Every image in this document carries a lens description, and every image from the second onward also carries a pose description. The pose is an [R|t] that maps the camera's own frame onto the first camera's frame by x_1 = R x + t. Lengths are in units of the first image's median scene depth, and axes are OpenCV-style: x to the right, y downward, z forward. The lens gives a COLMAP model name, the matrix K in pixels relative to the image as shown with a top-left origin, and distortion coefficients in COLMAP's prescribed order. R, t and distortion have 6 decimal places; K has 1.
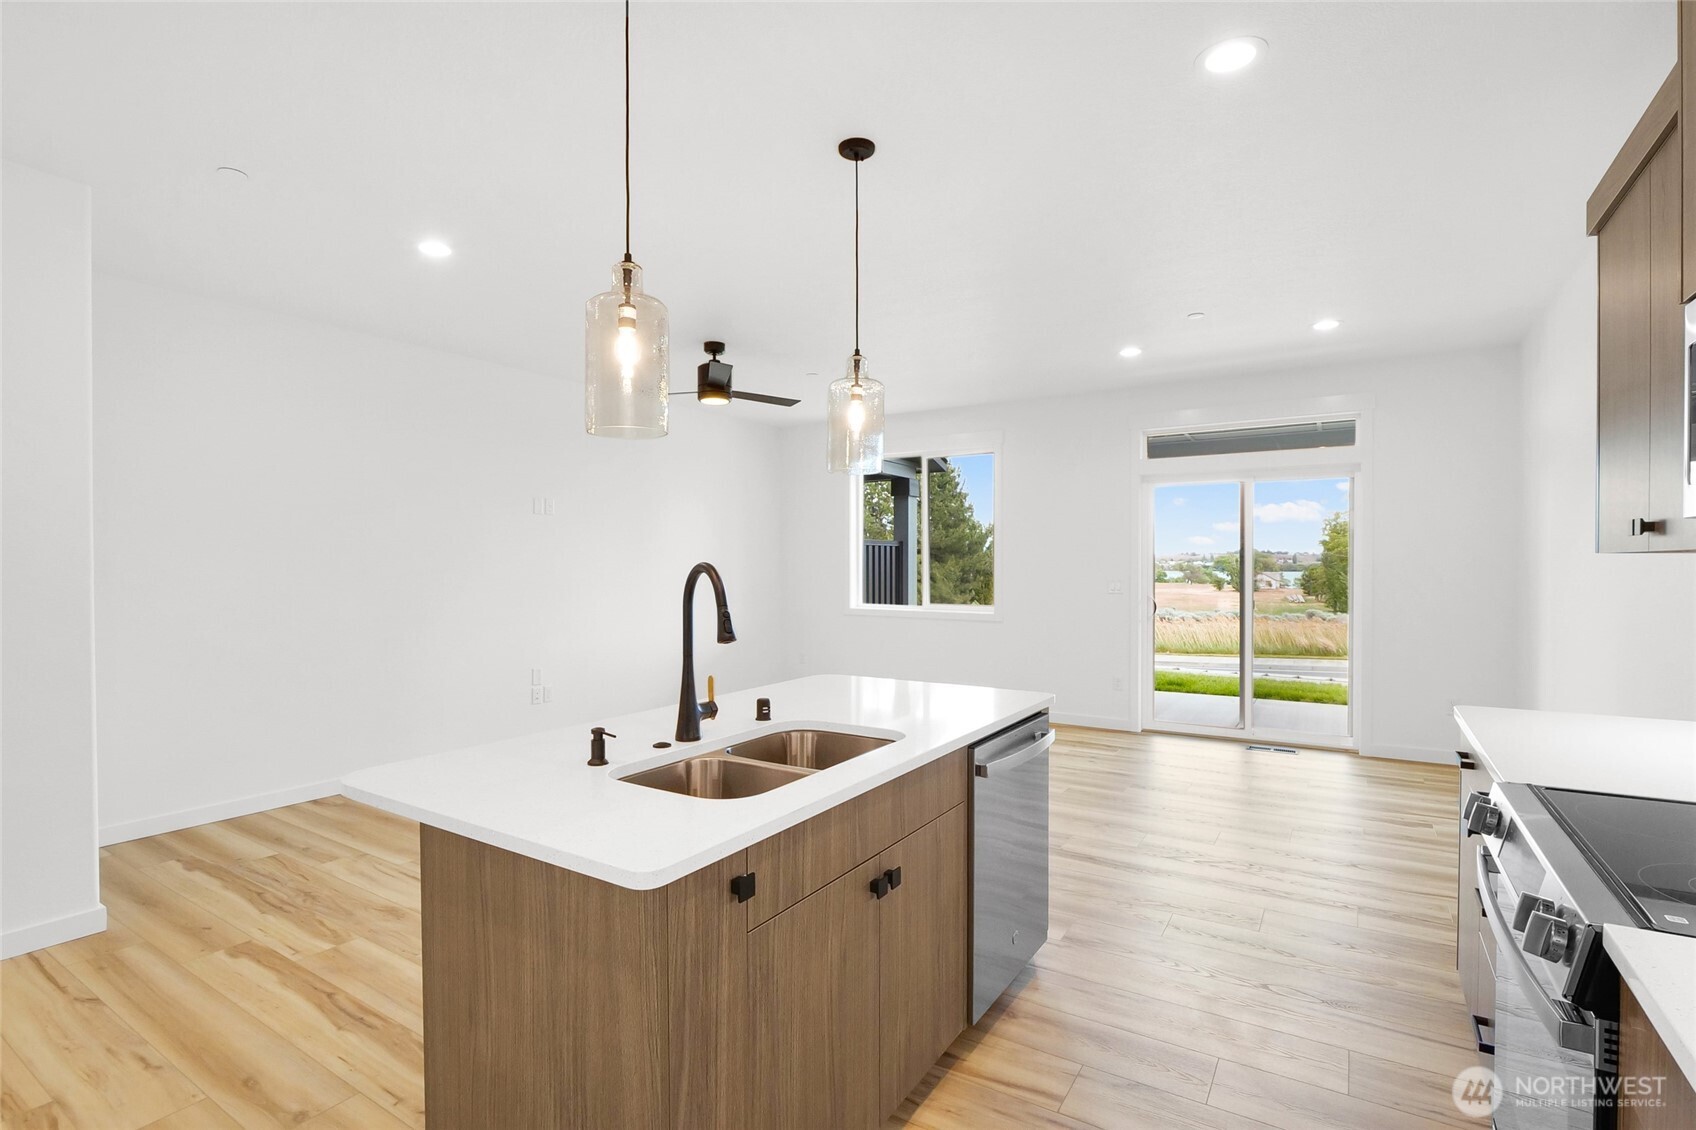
lens RADIAL K [[799.5, 0, 832.8], [0, 799.5, 578.3], [0, 0, 1]] dist [-0.011558, -0.000256]
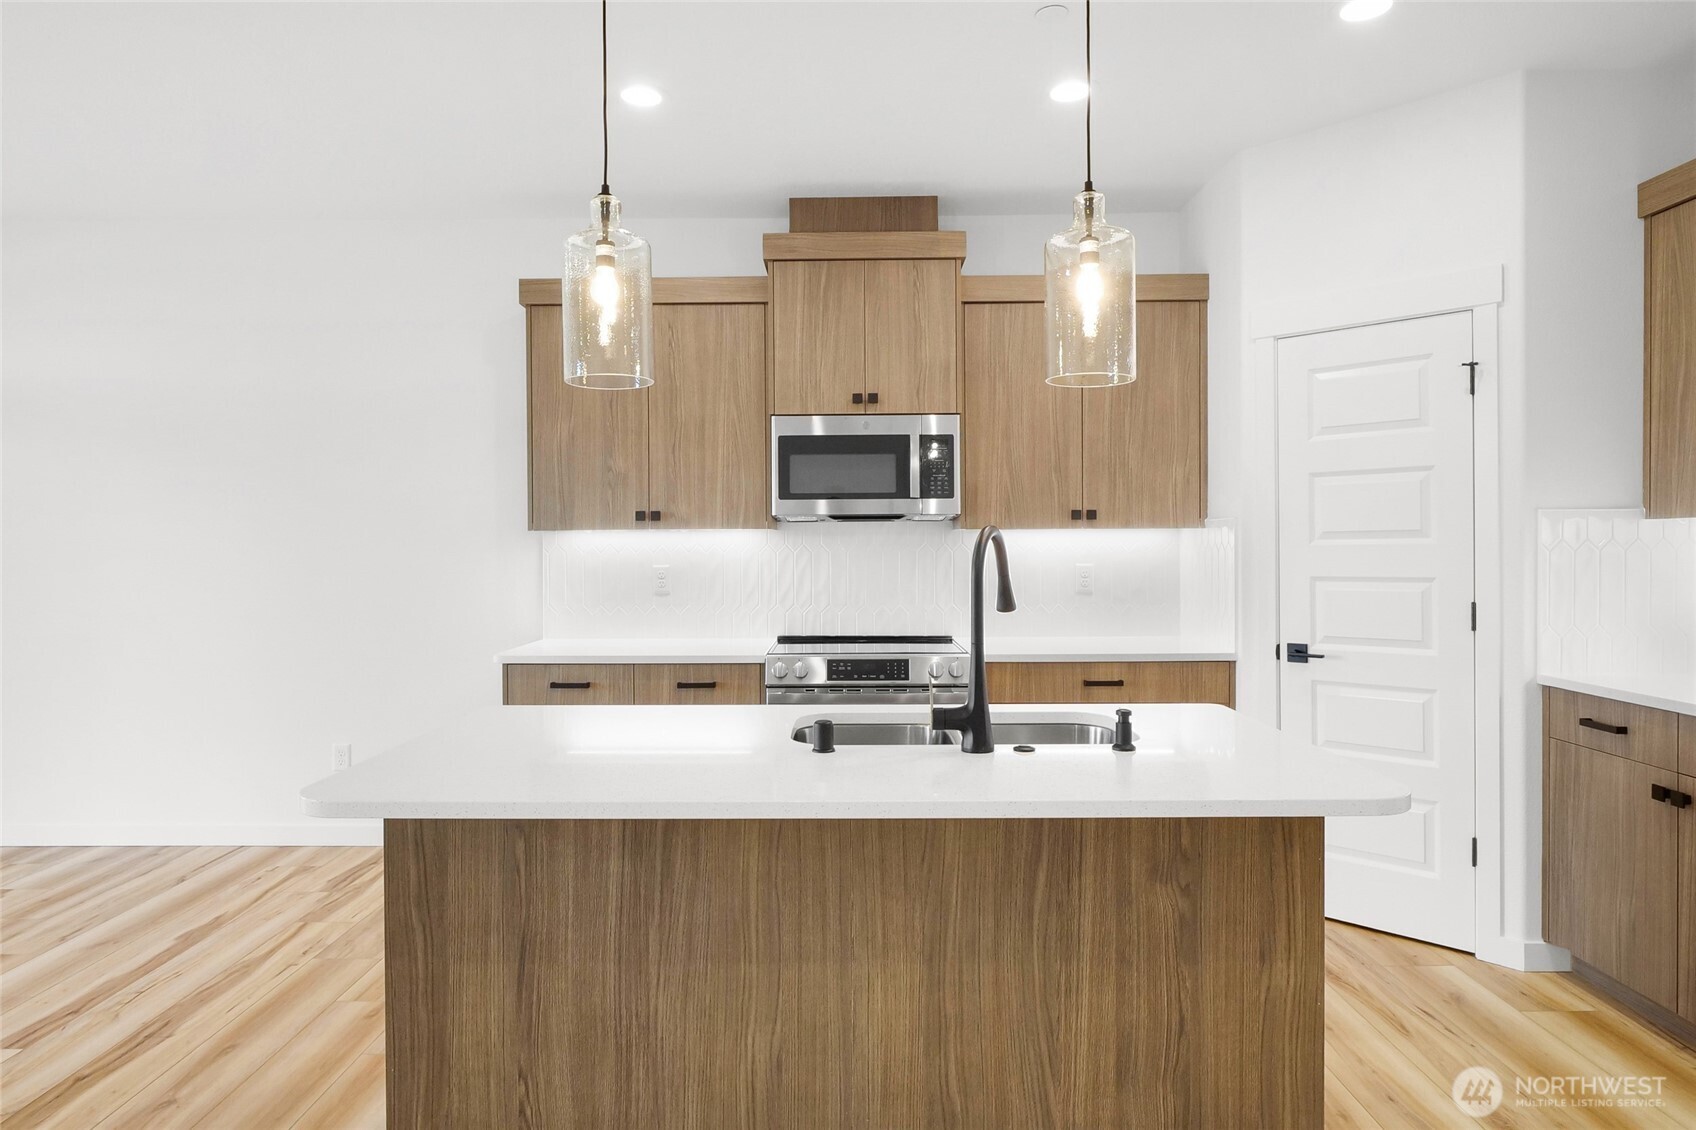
lens RADIAL K [[1006.1, 0, 835.5], [0, 1006.1, 554.5], [0, 0, 1]] dist [-0.005680, -0.002356]
pose [[-0.534465, -0.003189, 0.845184, -0.384979], [0.021214, 0.999627, 0.017187, -0.003611], [-0.844924, 0.027115, -0.534198, 0.672481]]
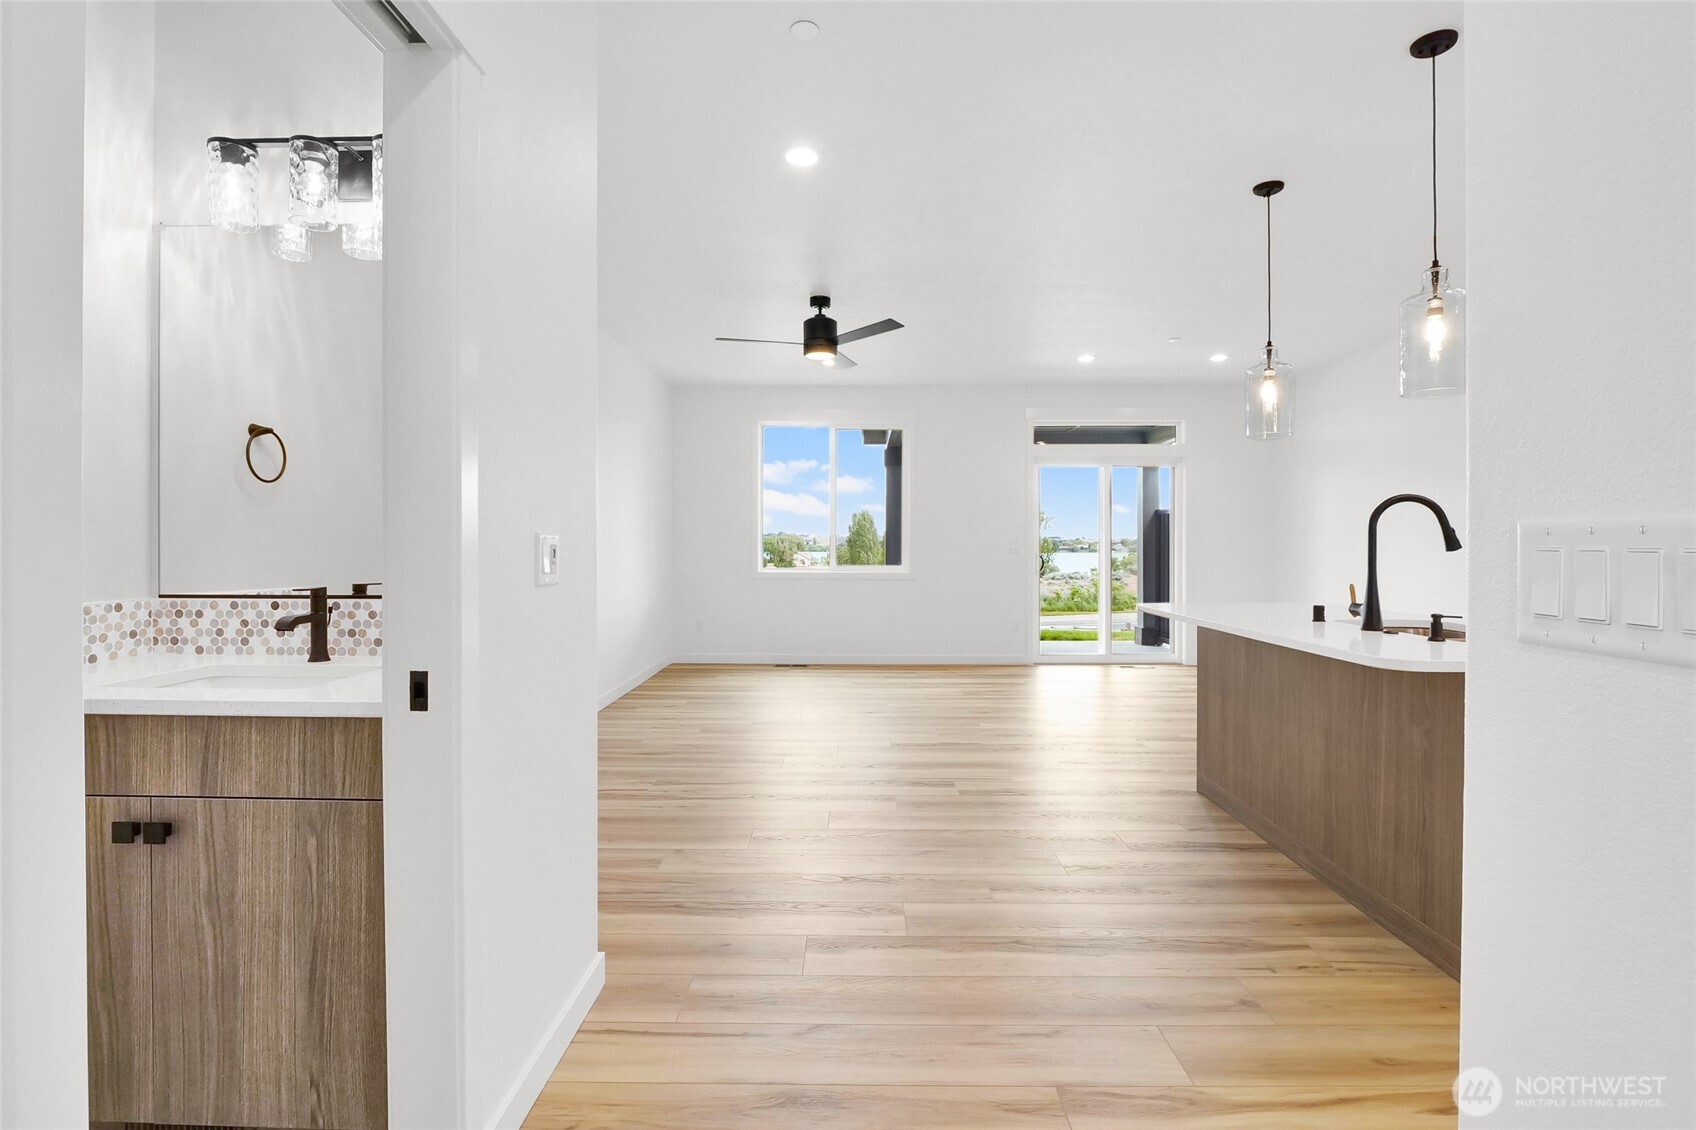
lens RADIAL K [[792.0, 0, 844.5], [0, 792.0, 550.1], [0, 0, 1]] dist [-0.013696, -0.000630]
pose [[0.845550, -0.002158, 0.533893, -0.654900], [0.008103, 0.999929, -0.008790, 0.030764], [-0.533835, 0.011758, 0.845507, 0.152192]]
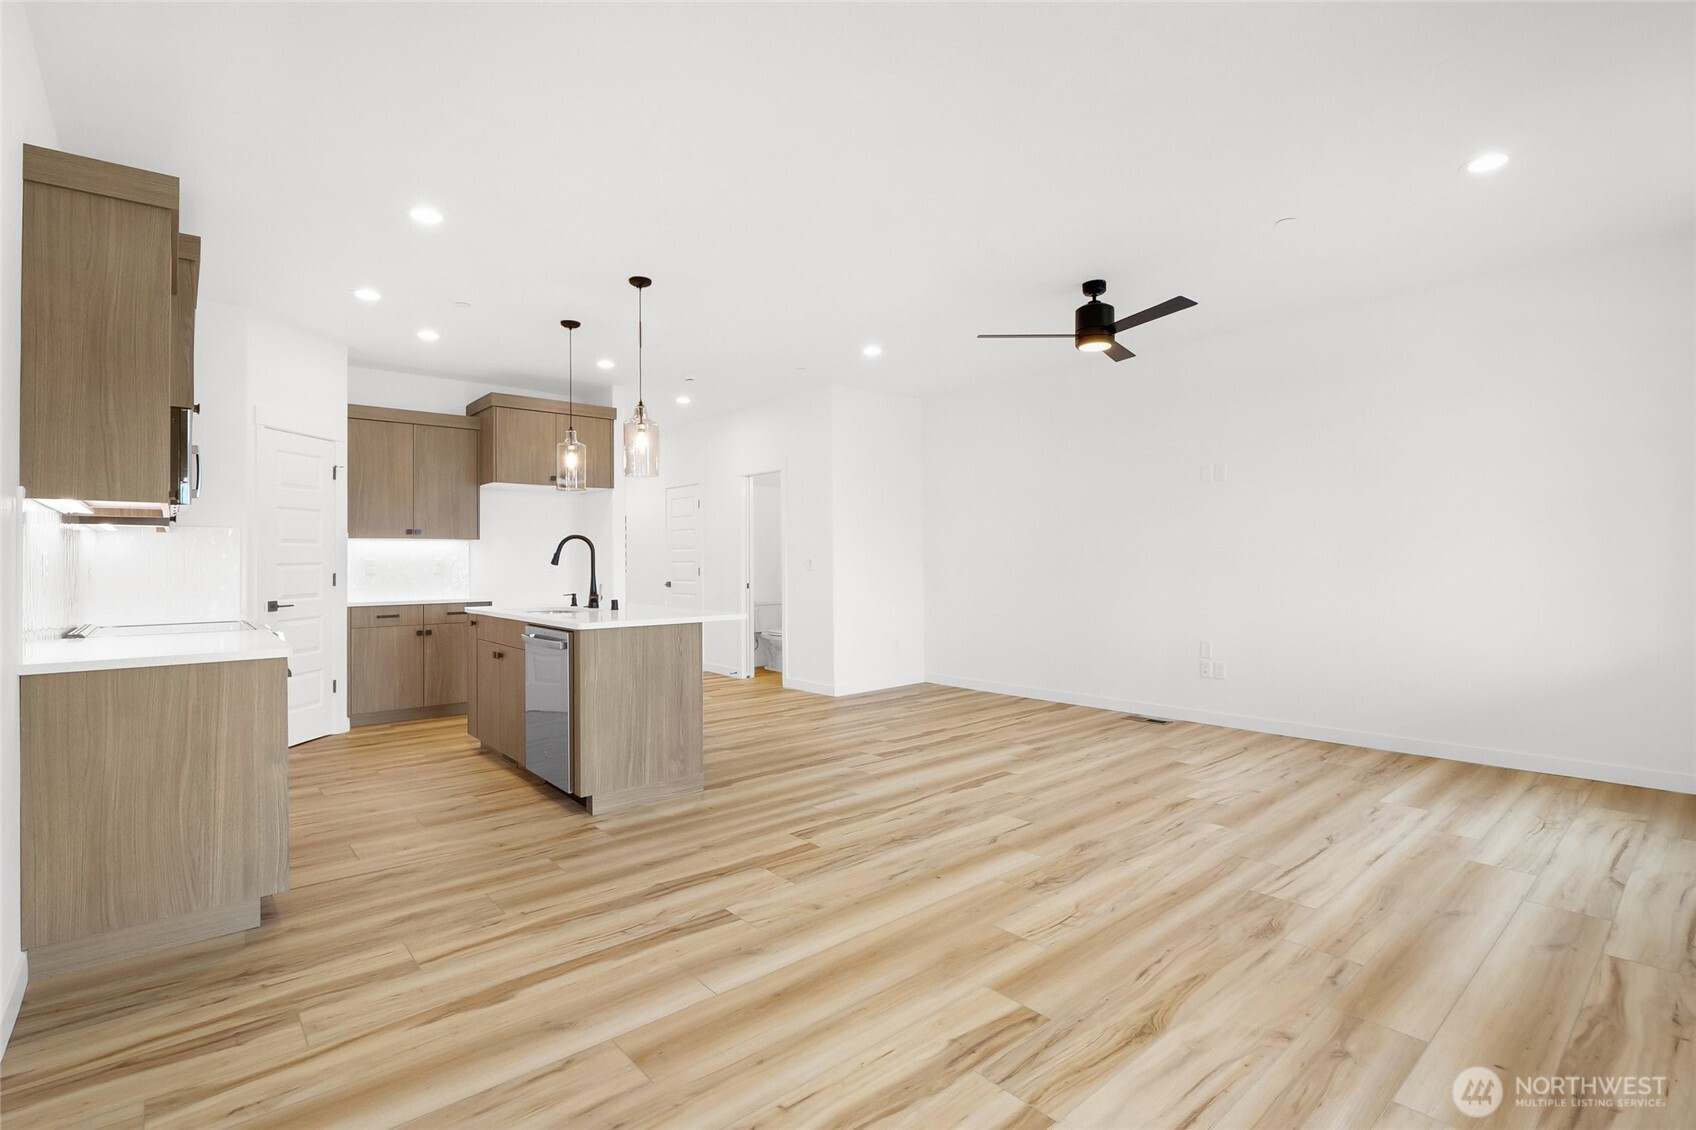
lens RADIAL K [[782.6, 0, 849.5], [0, 782.6, 543.5], [0, 0, 1]] dist [-0.012536, 0.000190]
pose [[-0.276950, -0.016534, -0.960742, 0.771527], [-0.008850, 0.999853, -0.014656, 0.014075], [0.960843, 0.004444, -0.277056, 0.985242]]
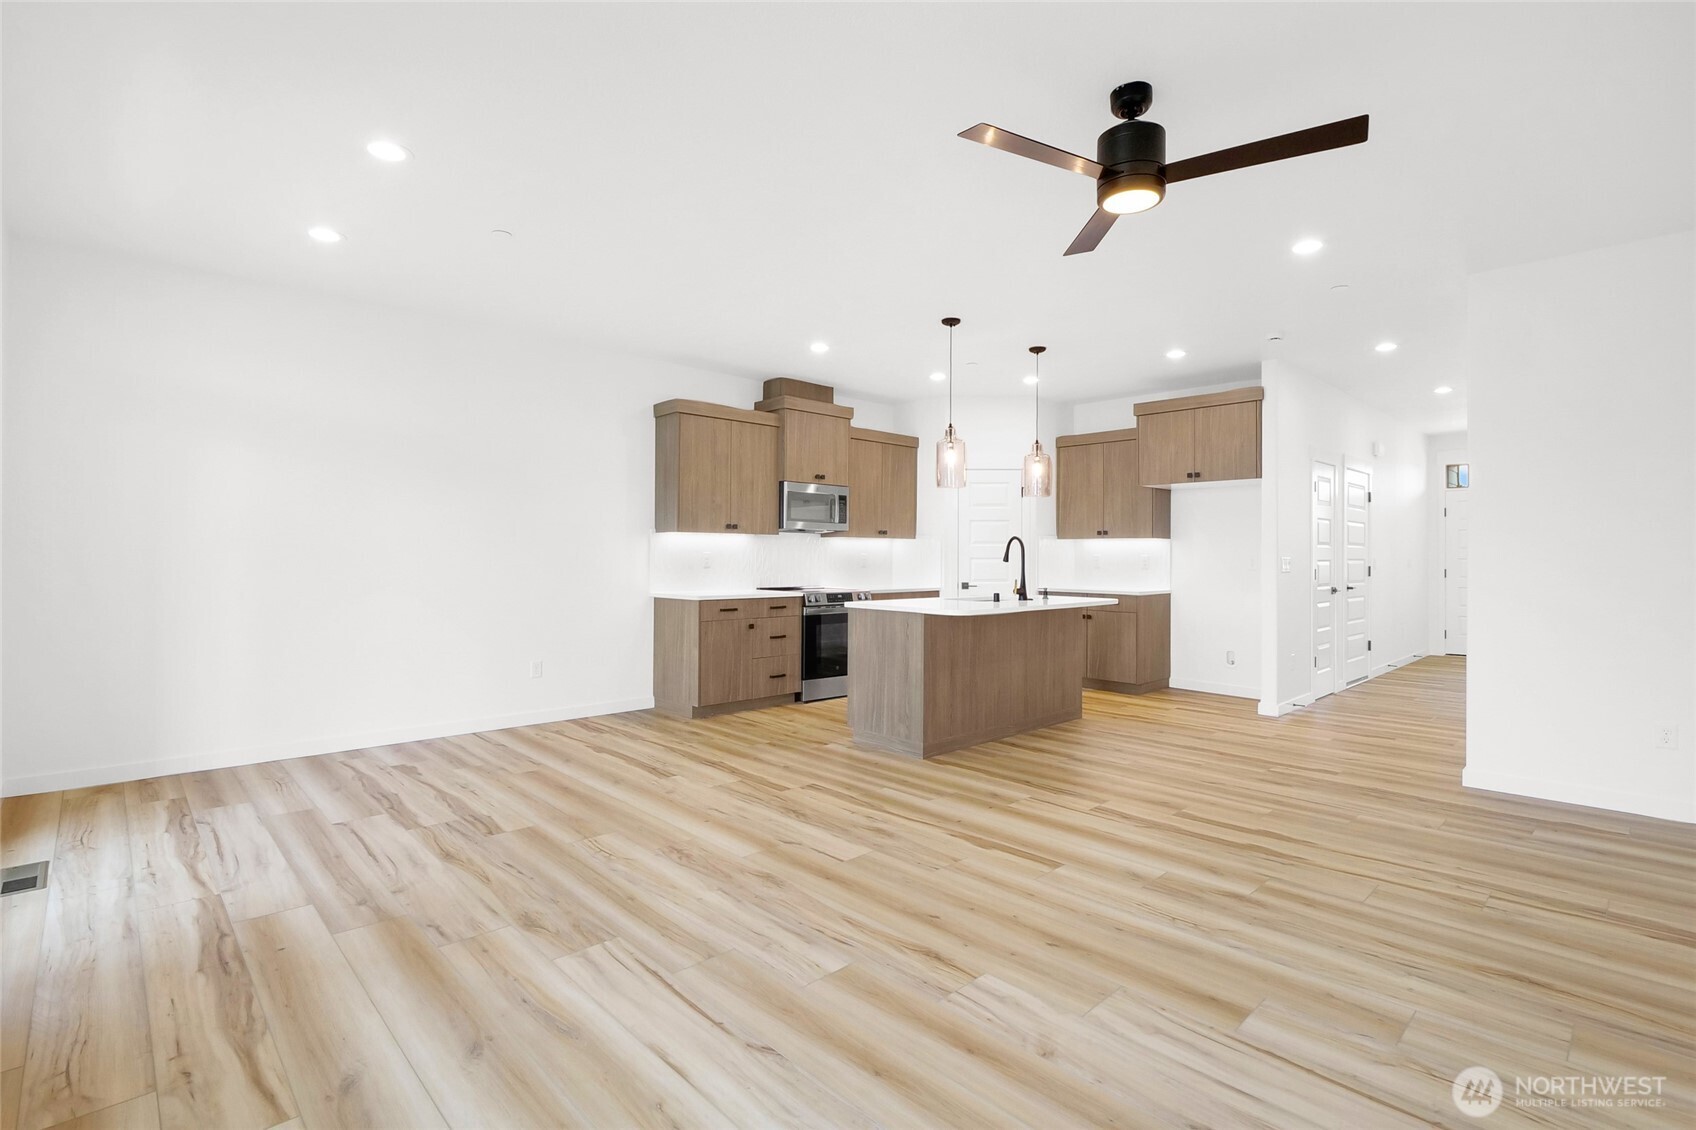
lens RADIAL K [[792.0, 0, 844.5], [0, 792.0, 550.1], [0, 0, 1]] dist [-0.013696, -0.000630]
pose [[-0.973816, -0.002536, 0.227322, -0.084577], [-0.000159, 0.999945, 0.010473, 0.000253], [-0.227336, 0.010163, -0.973763, 1.550147]]
